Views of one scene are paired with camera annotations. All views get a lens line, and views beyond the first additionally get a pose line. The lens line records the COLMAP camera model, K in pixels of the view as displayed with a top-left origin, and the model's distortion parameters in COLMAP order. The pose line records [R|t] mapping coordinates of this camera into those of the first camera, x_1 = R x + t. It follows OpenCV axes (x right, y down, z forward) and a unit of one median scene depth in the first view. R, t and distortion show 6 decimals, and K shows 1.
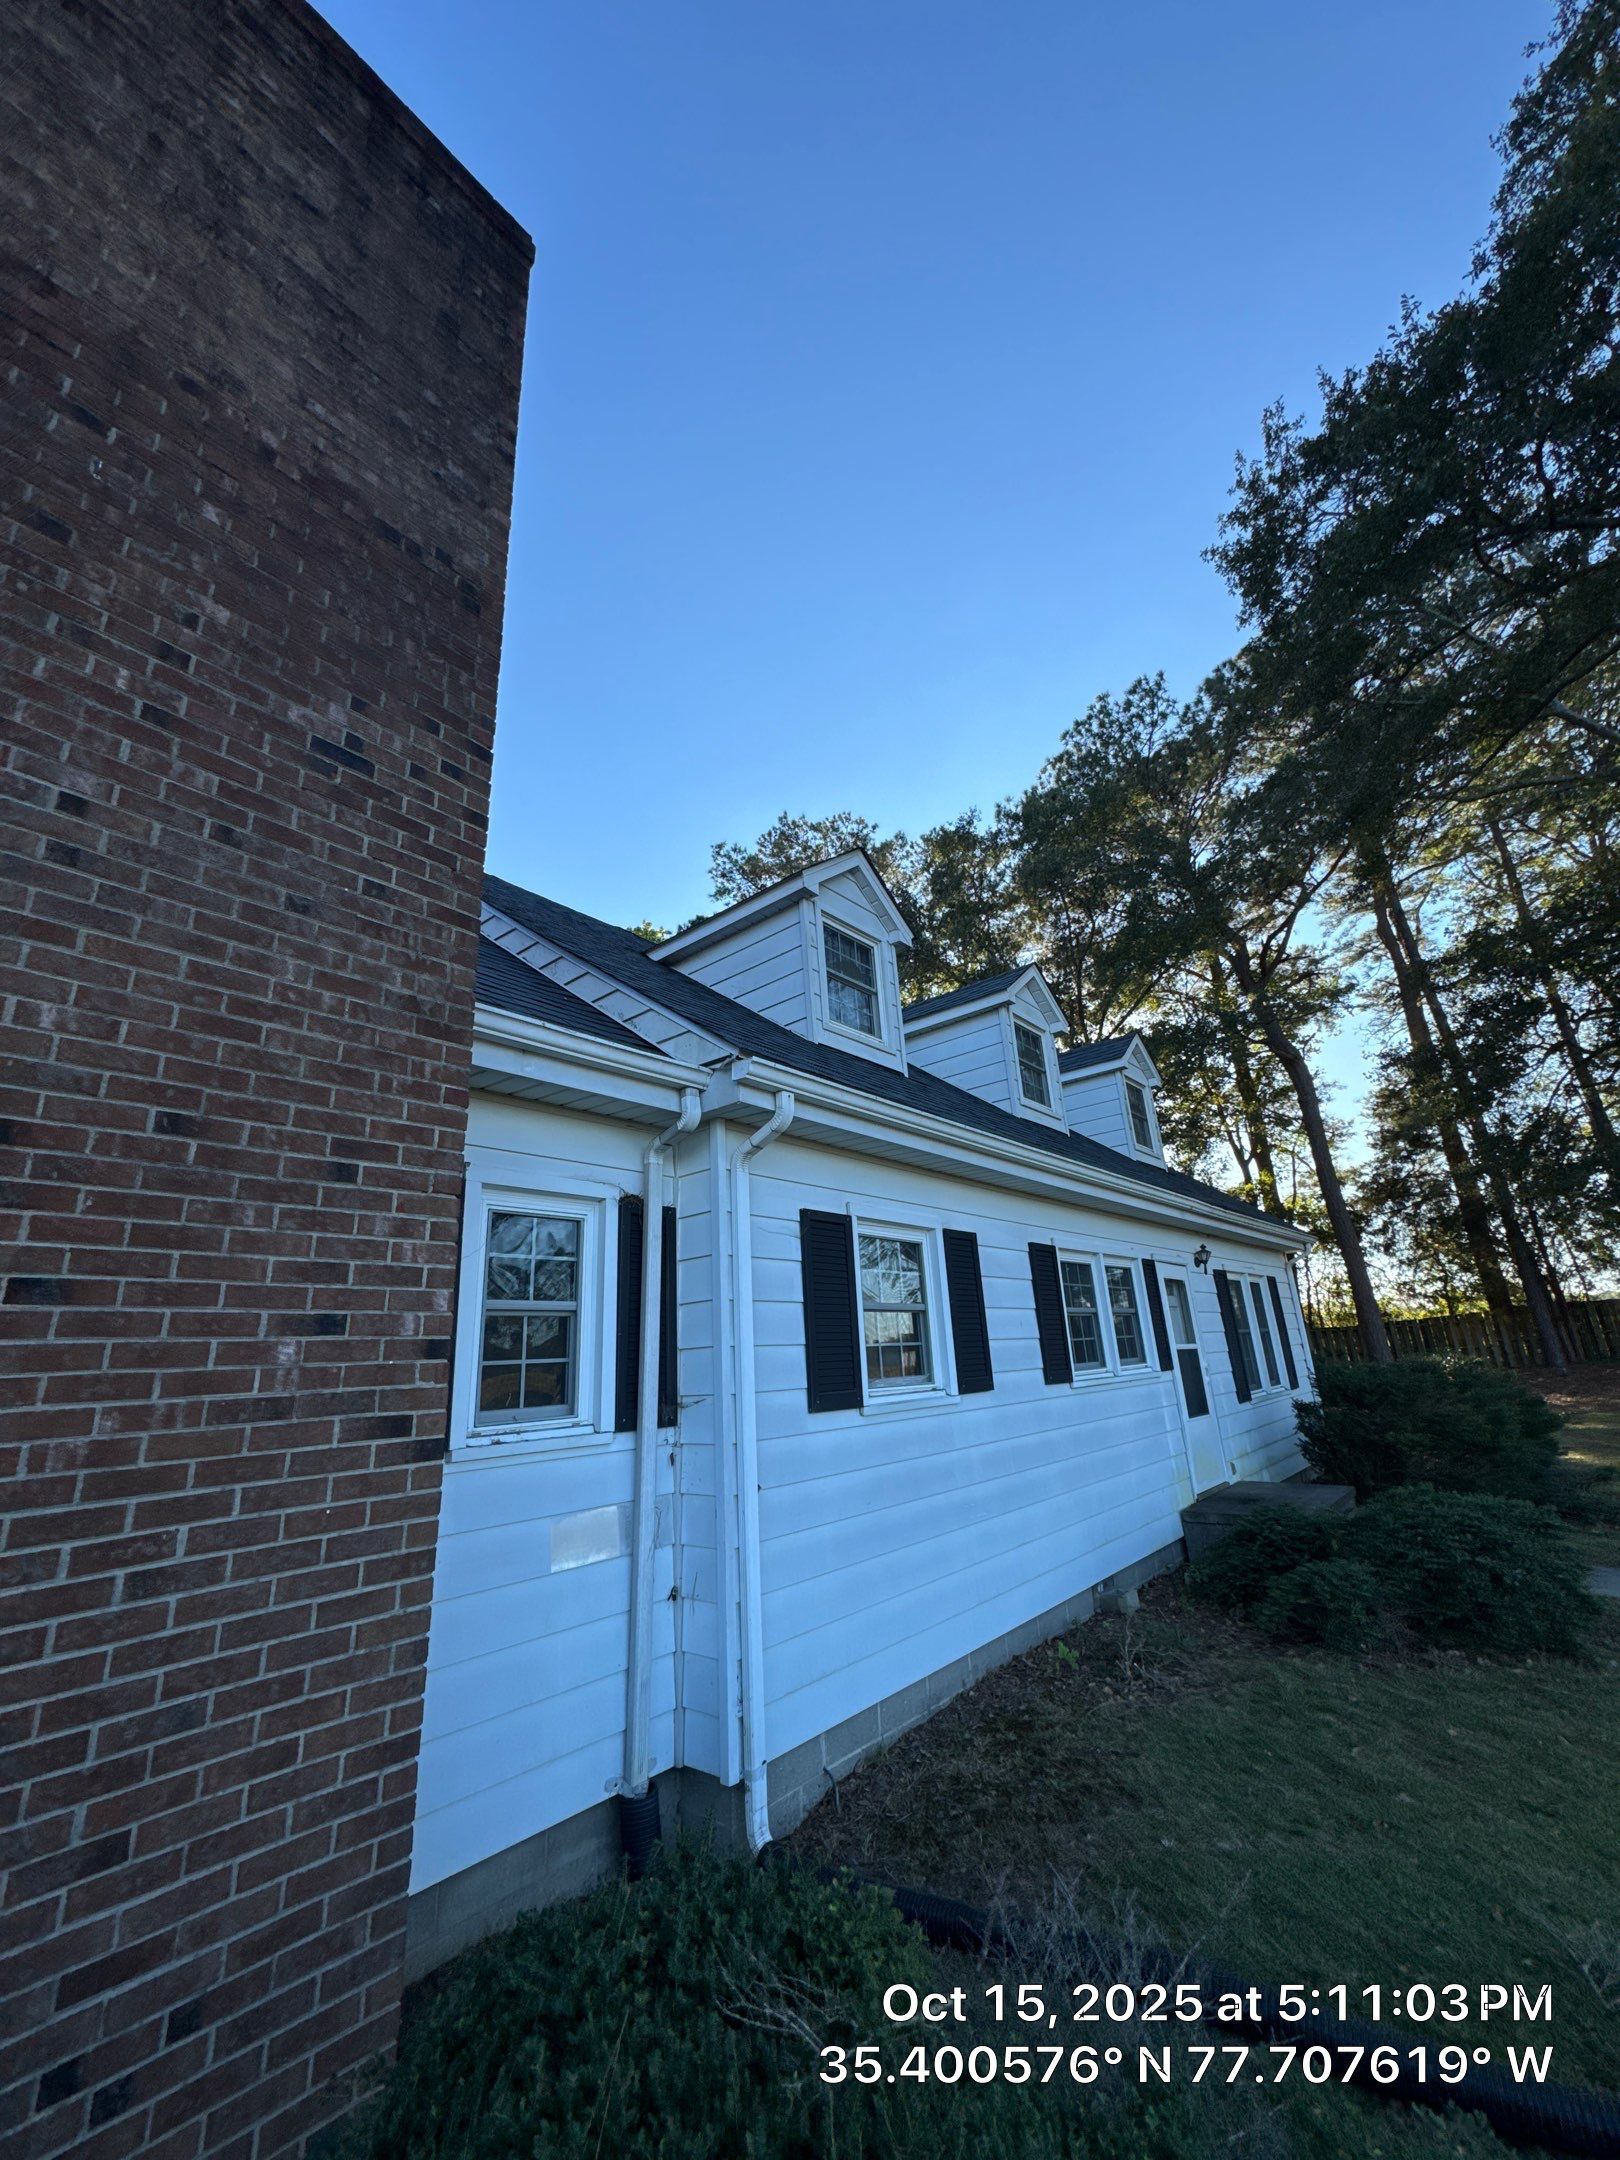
lens RADIAL K [[854.3, 0, 808.2], [0, 854.3, 1081.4], [0, 0, 1]] dist [-0.002026, -0.000077]
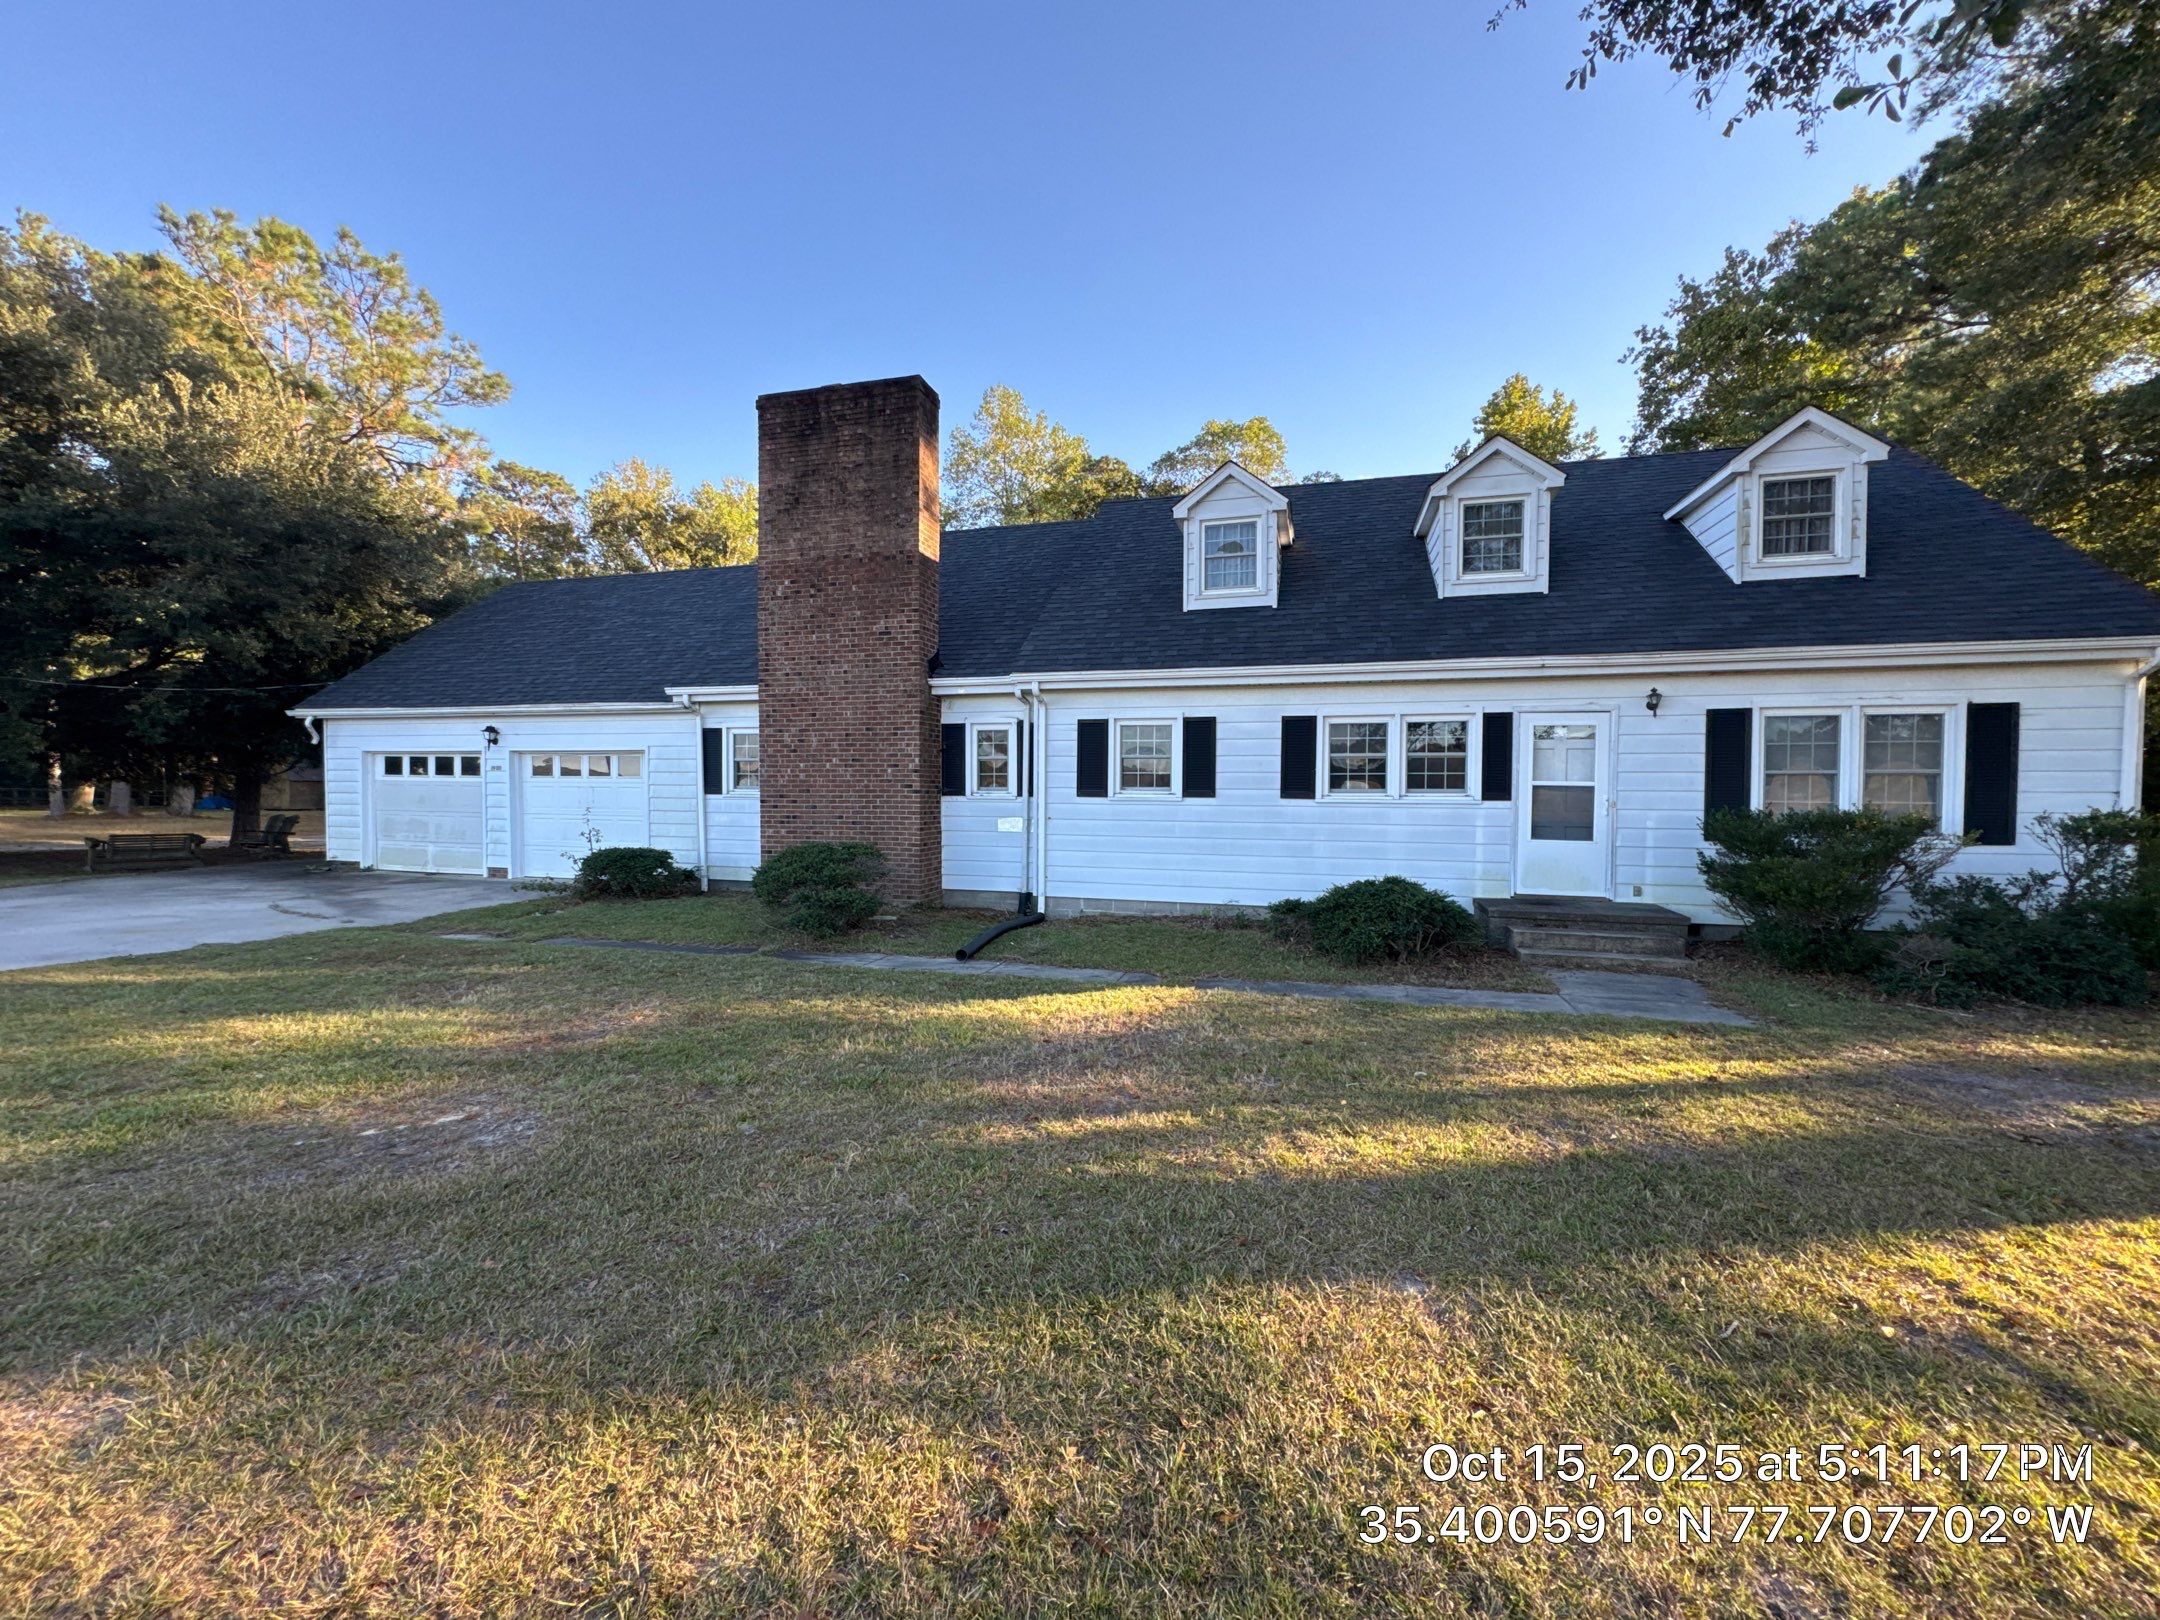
lens RADIAL K [[856.6, 0, 1080.0], [0, 856.6, 810.0], [0, 0, 1]] dist [-0.001866, -0.000313]
pose [[0.420887, 0.079078, -0.903659, 2.985167], [0.259486, 0.944069, 0.203472, -0.139317], [0.869207, -0.320126, 0.376827, -0.014476]]
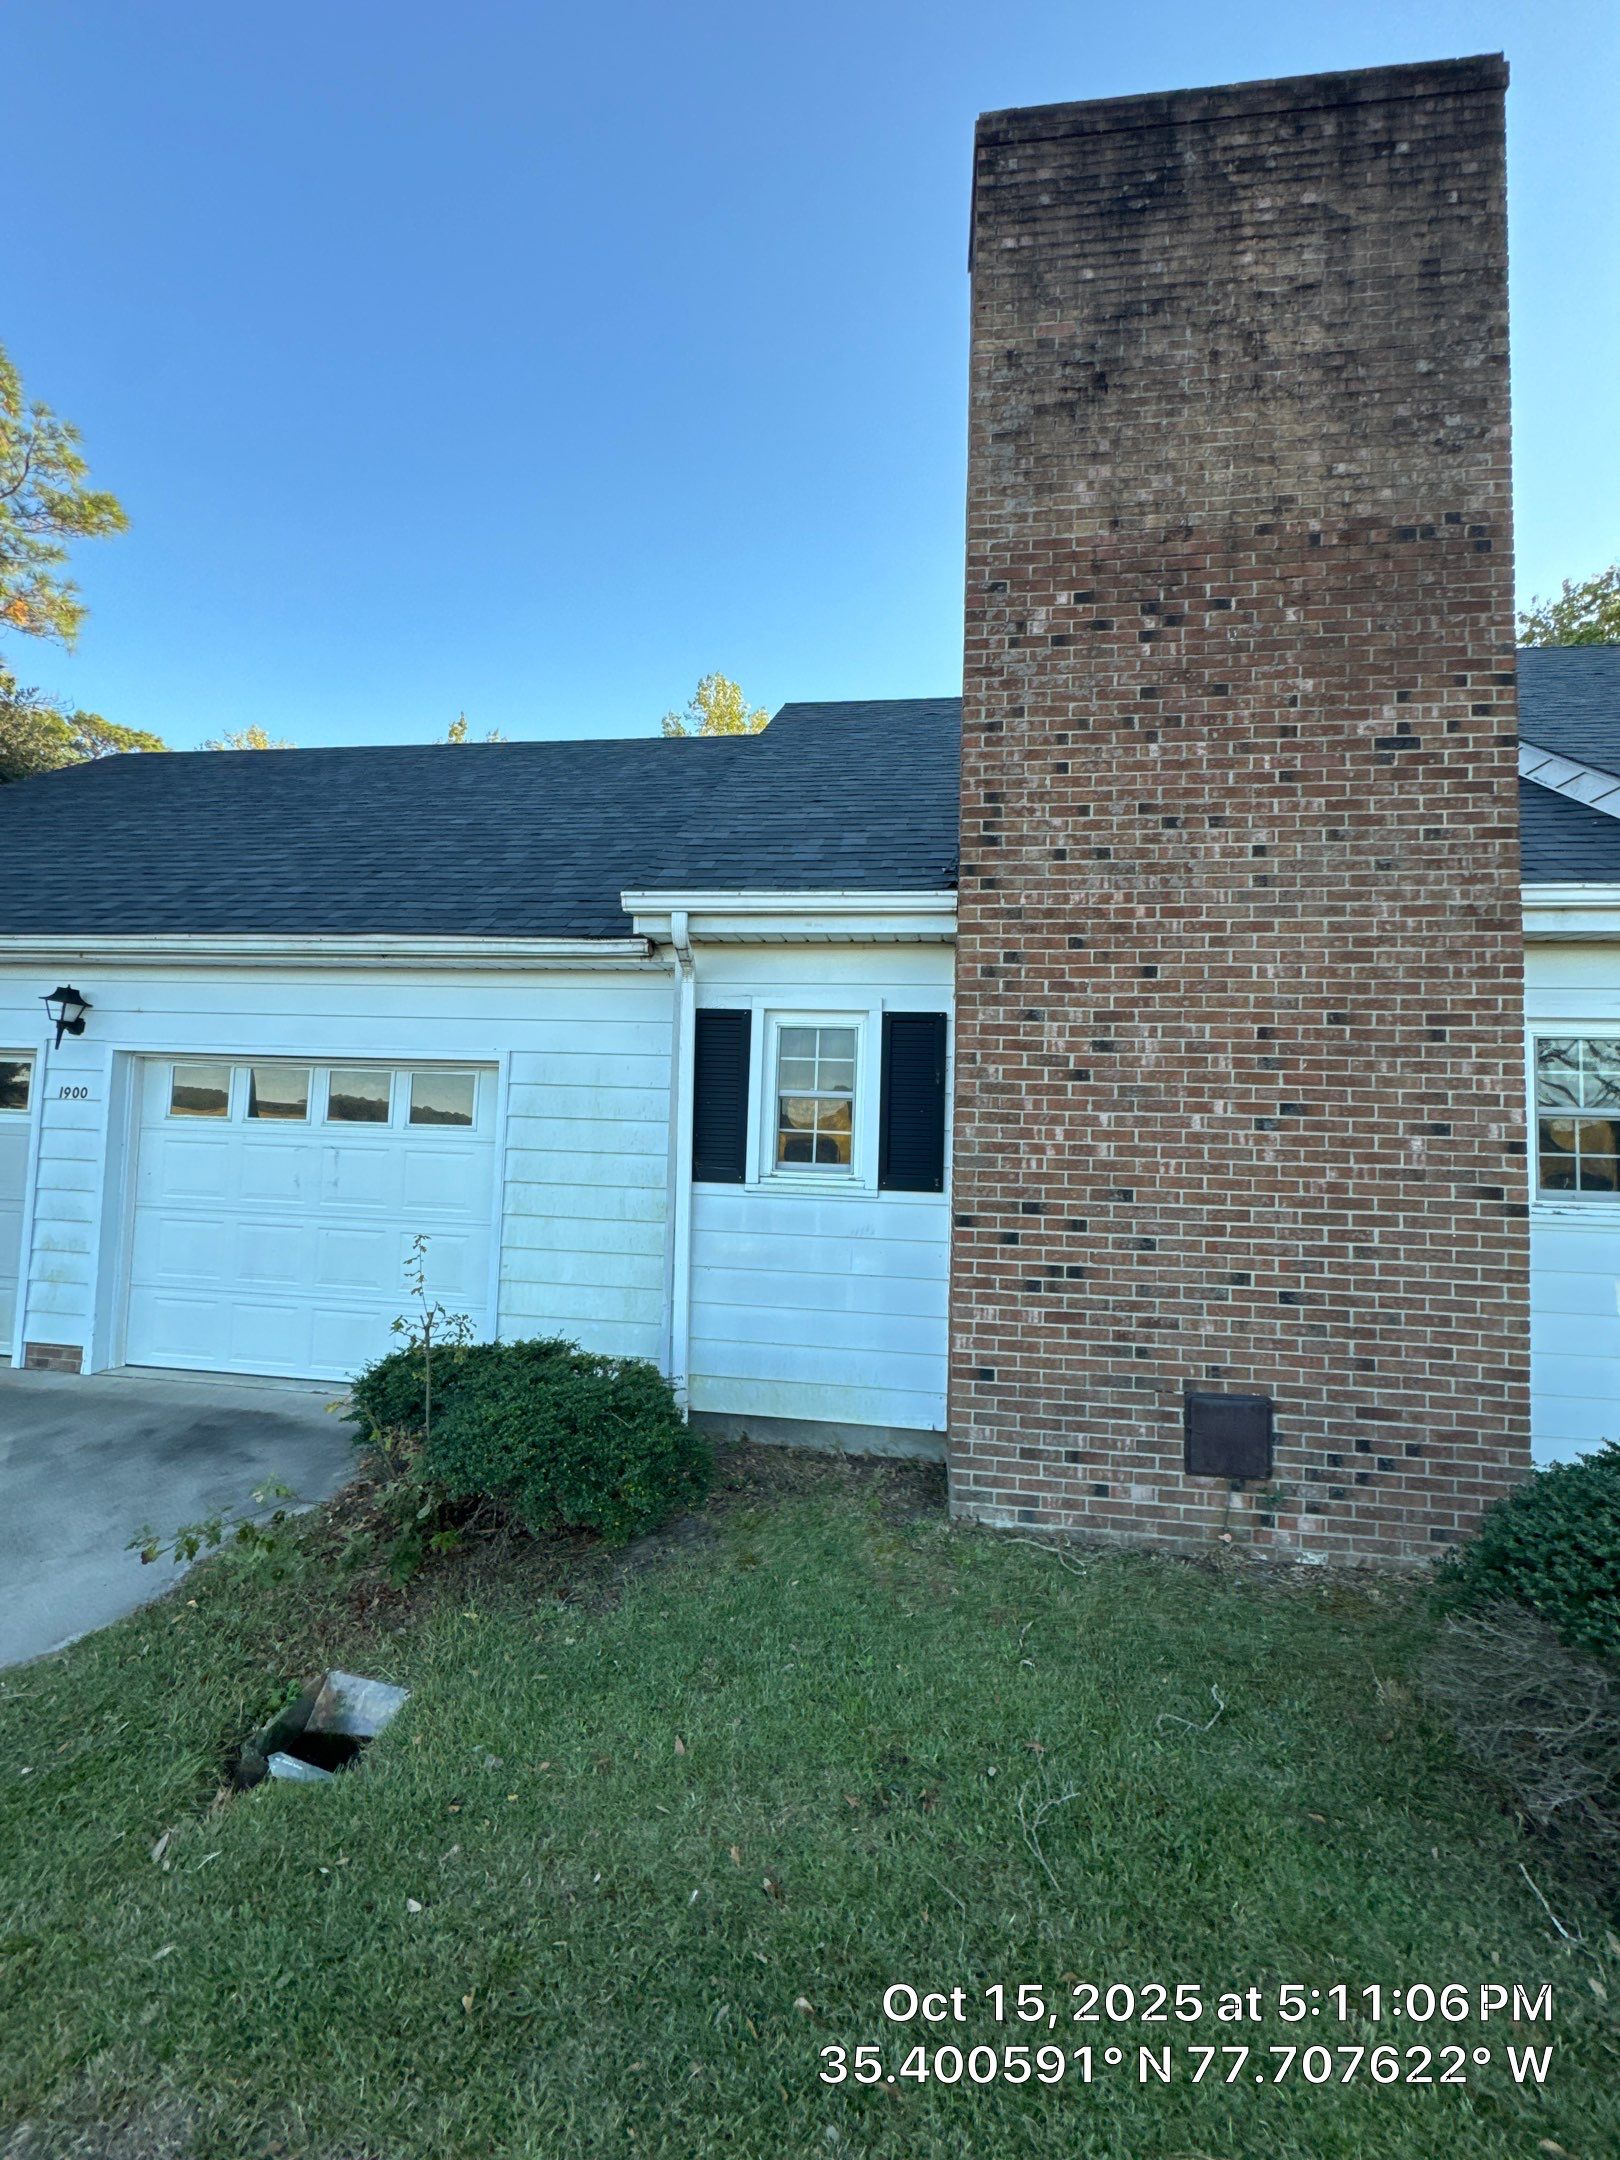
lens RADIAL K [[854.3, 0, 808.2], [0, 854.3, 1081.4], [0, 0, 1]] dist [-0.002026, -0.000077]
pose [[0.543007, 0.022664, -0.839422, 0.104697], [0.205658, 0.965603, 0.159107, -0.214873], [0.814155, -0.259030, 0.519668, -0.557171]]
